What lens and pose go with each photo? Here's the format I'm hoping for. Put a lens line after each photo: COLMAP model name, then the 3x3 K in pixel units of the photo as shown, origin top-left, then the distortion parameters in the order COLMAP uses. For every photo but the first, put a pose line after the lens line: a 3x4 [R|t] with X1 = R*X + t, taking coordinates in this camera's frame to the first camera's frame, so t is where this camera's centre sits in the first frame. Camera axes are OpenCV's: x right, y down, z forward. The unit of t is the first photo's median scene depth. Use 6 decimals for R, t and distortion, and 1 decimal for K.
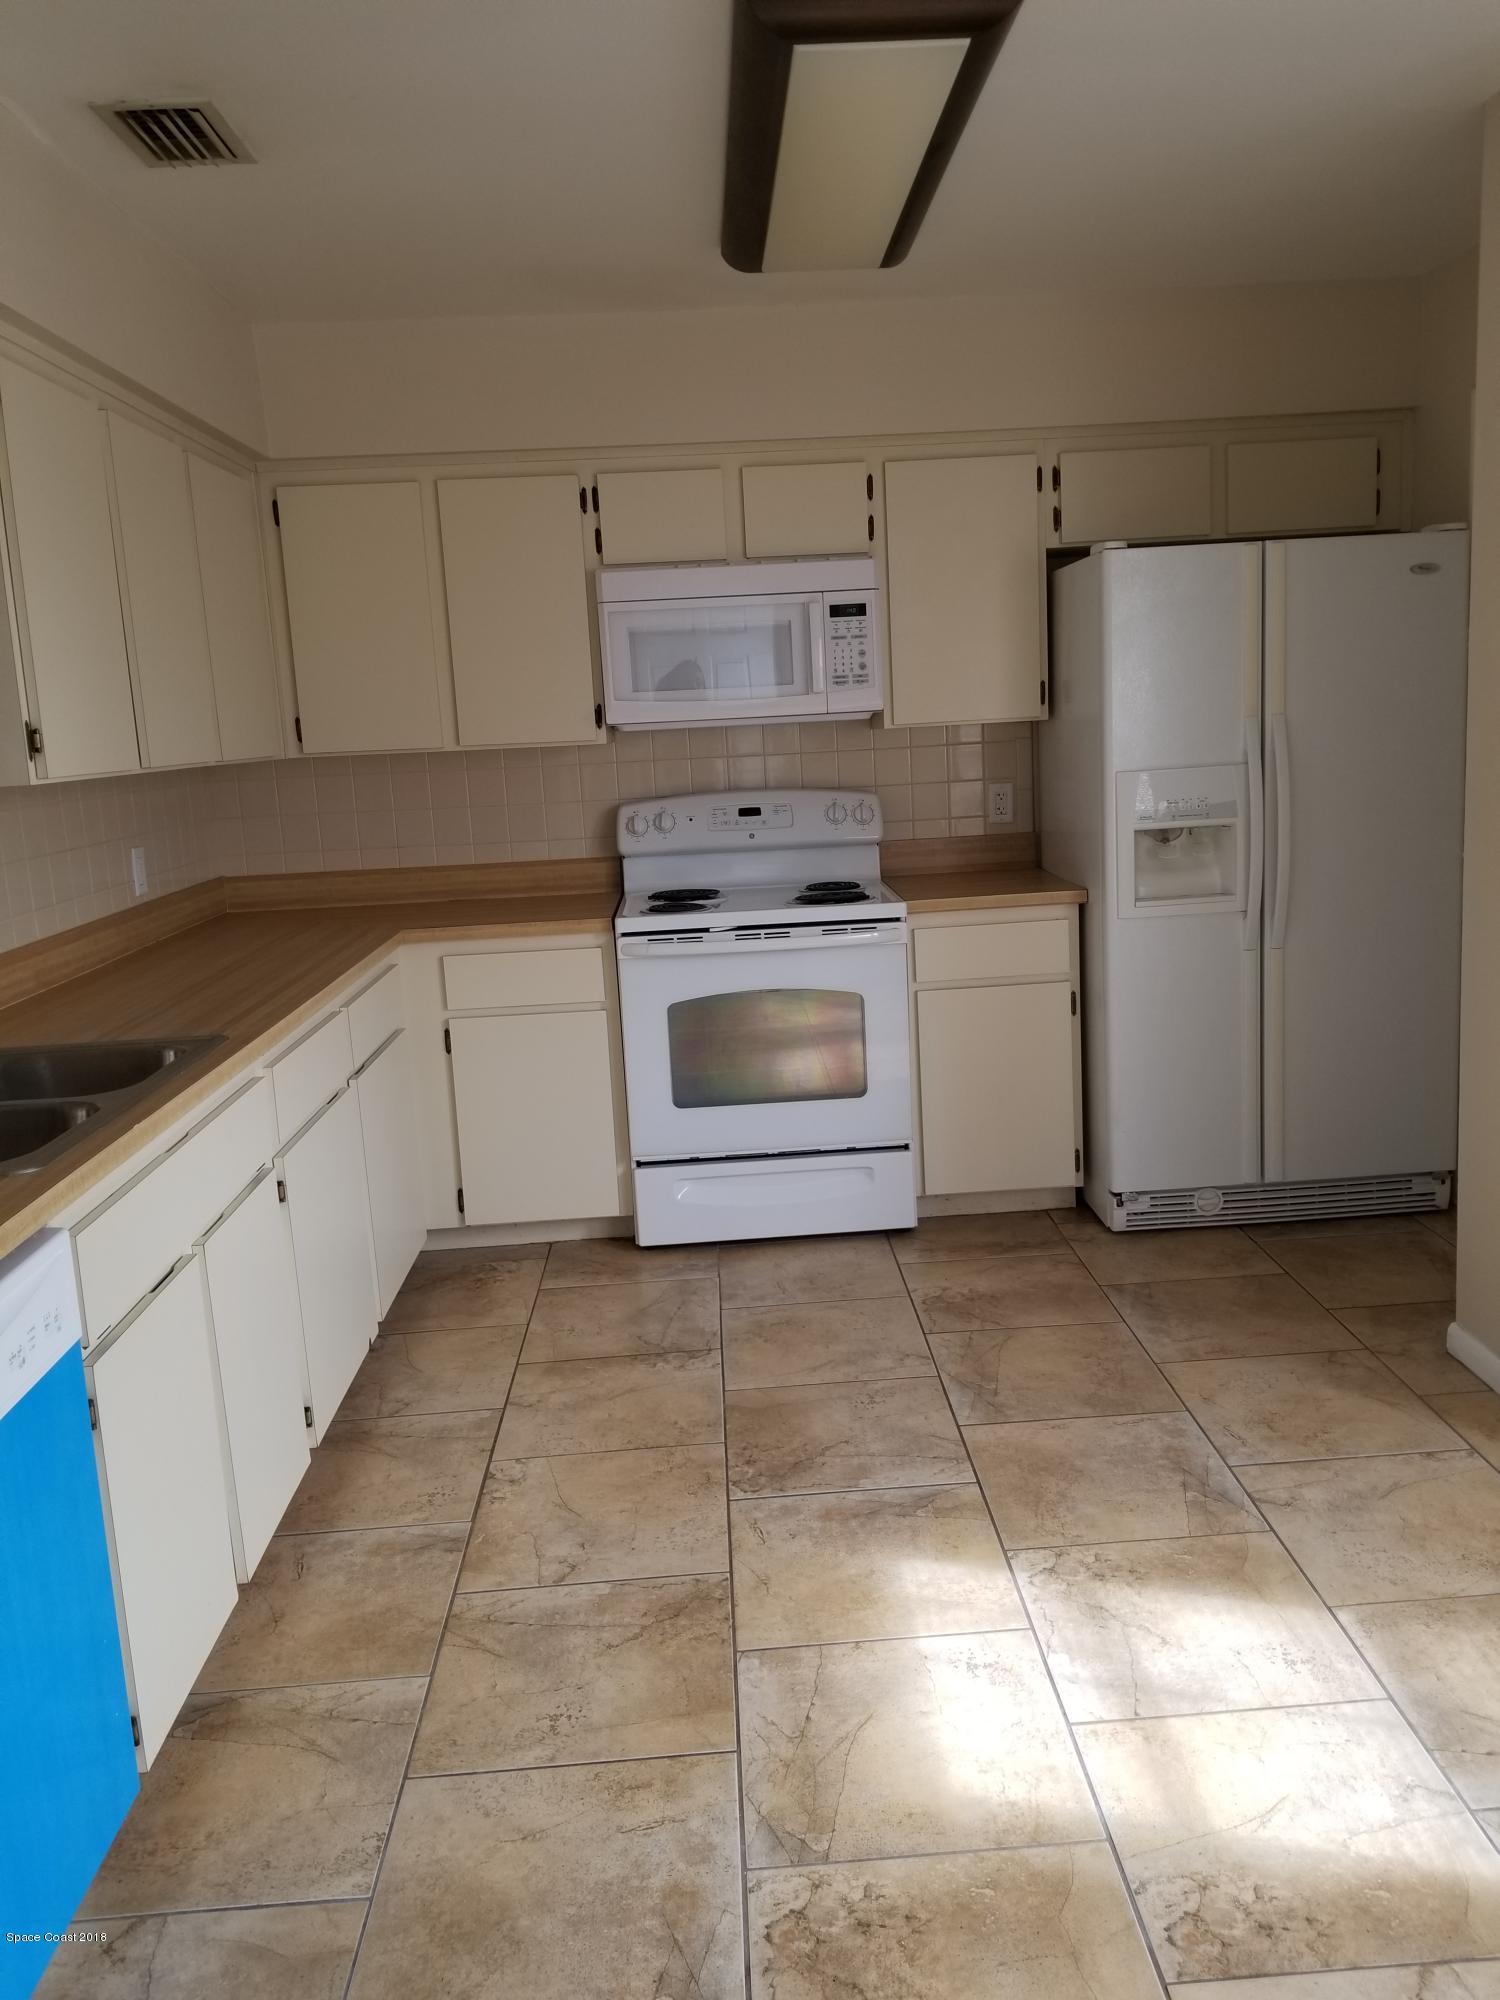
lens RADIAL K [[1573.4, 0, 778.7], [0, 1573.4, 988.6], [0, 0, 1]] dist [0.078745, -0.116342]
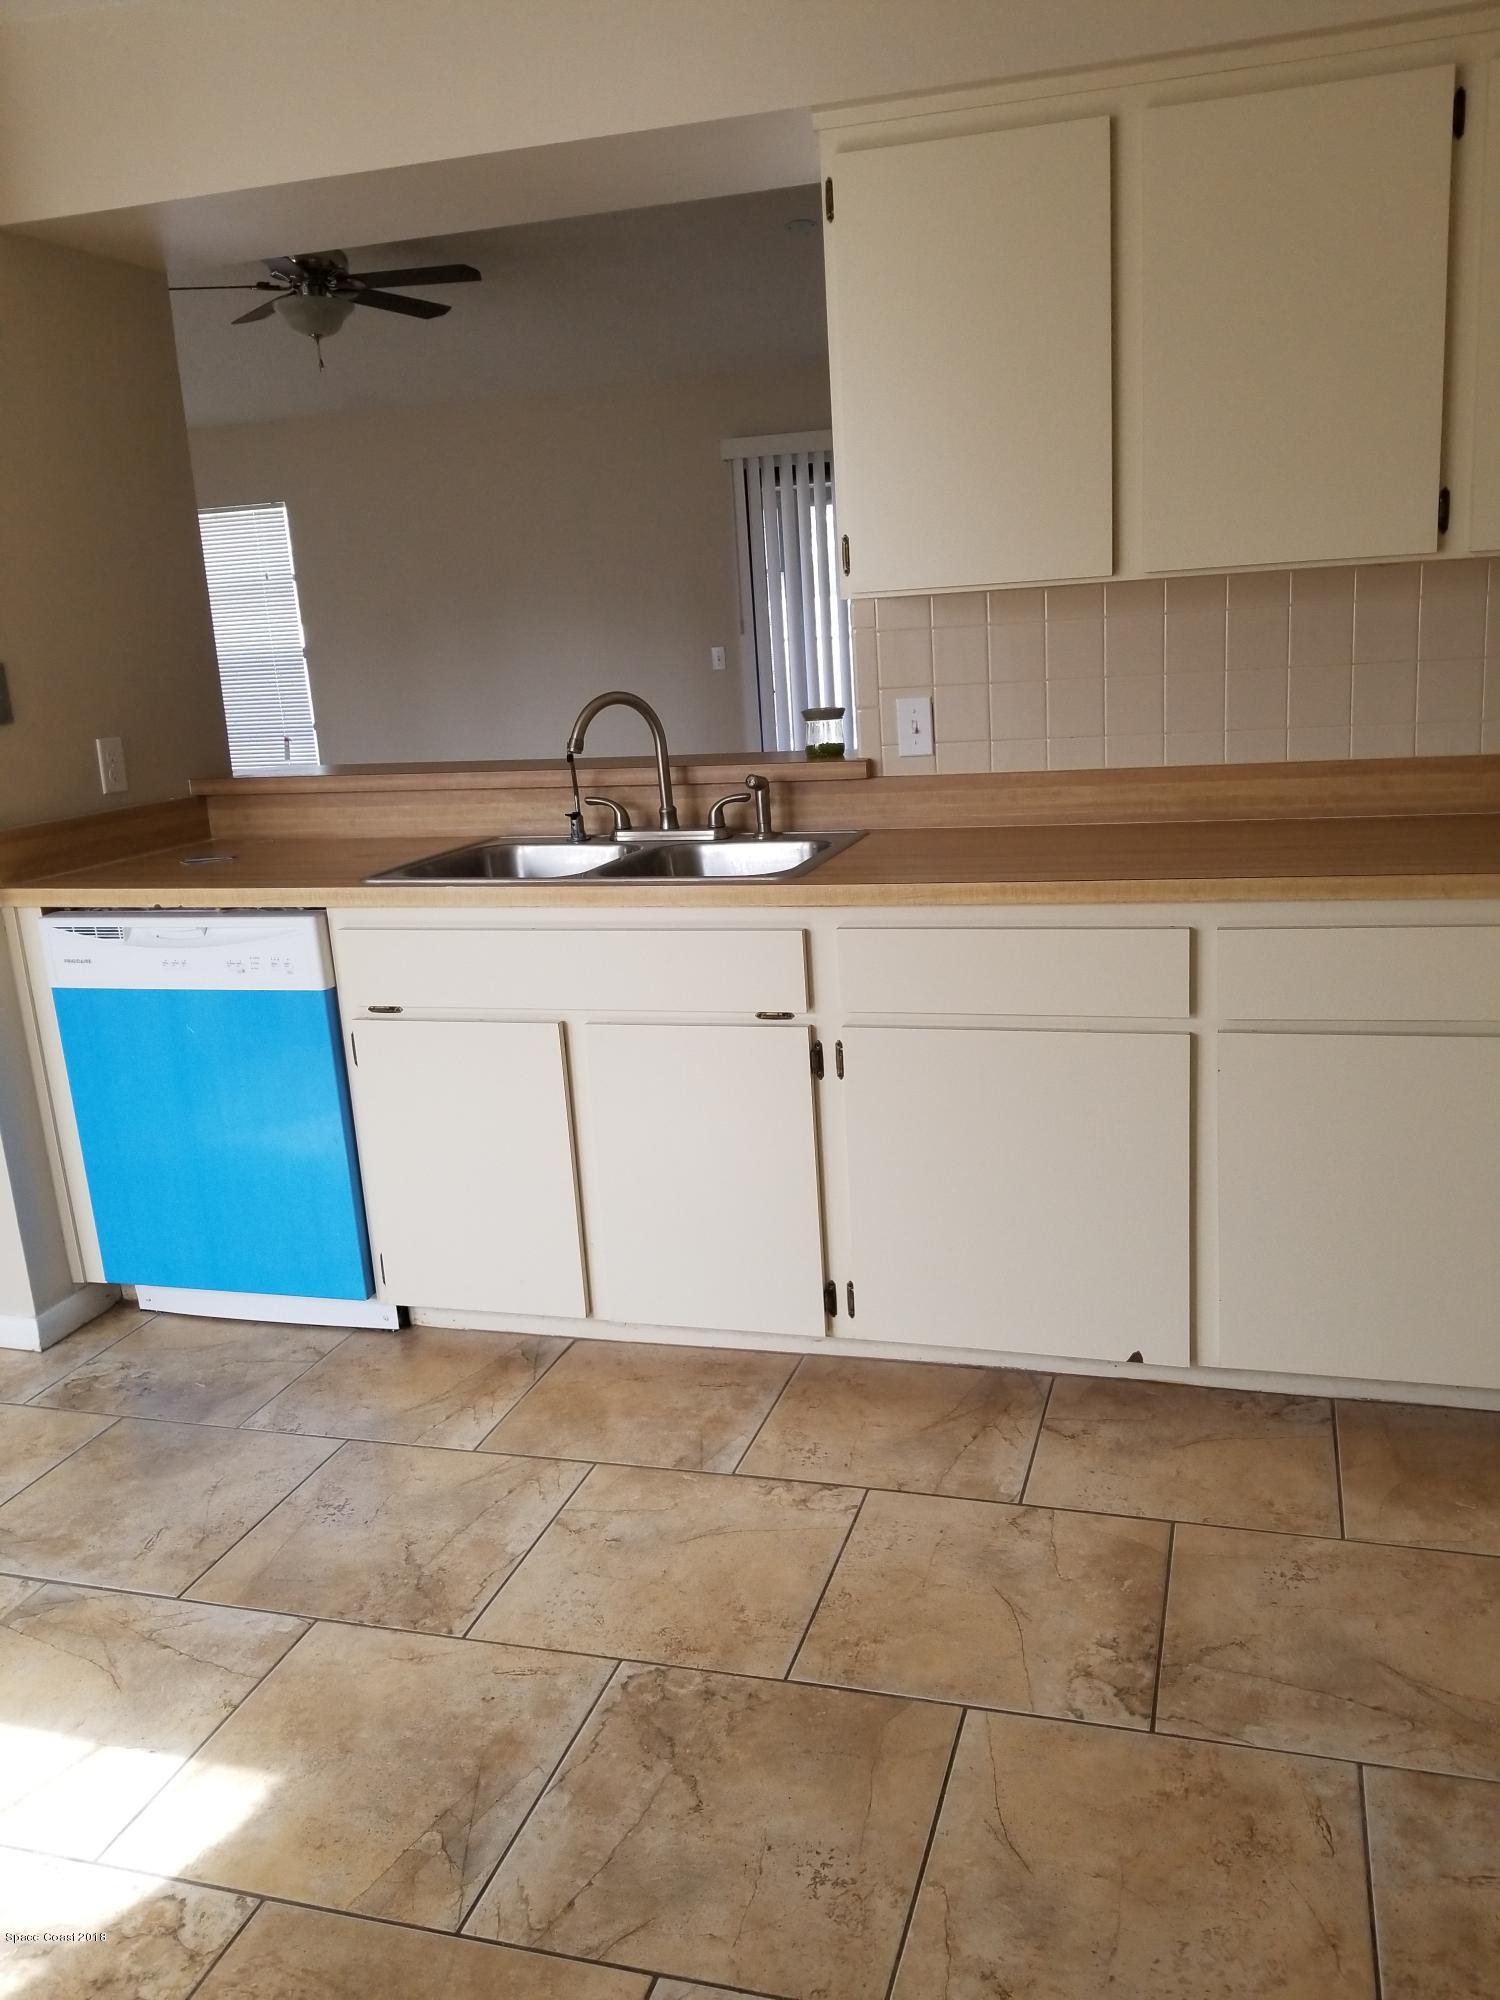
lens RADIAL K [[1578.3, 0, 774.3], [0, 1578.3, 949.6], [0, 0, 1]] dist [0.092161, -0.109679]
pose [[-0.338697, 0.269113, -0.901589, 0.548172], [-0.075513, 0.947359, 0.311142, -0.234093], [0.937860, 0.173465, -0.300546, 1.289617]]
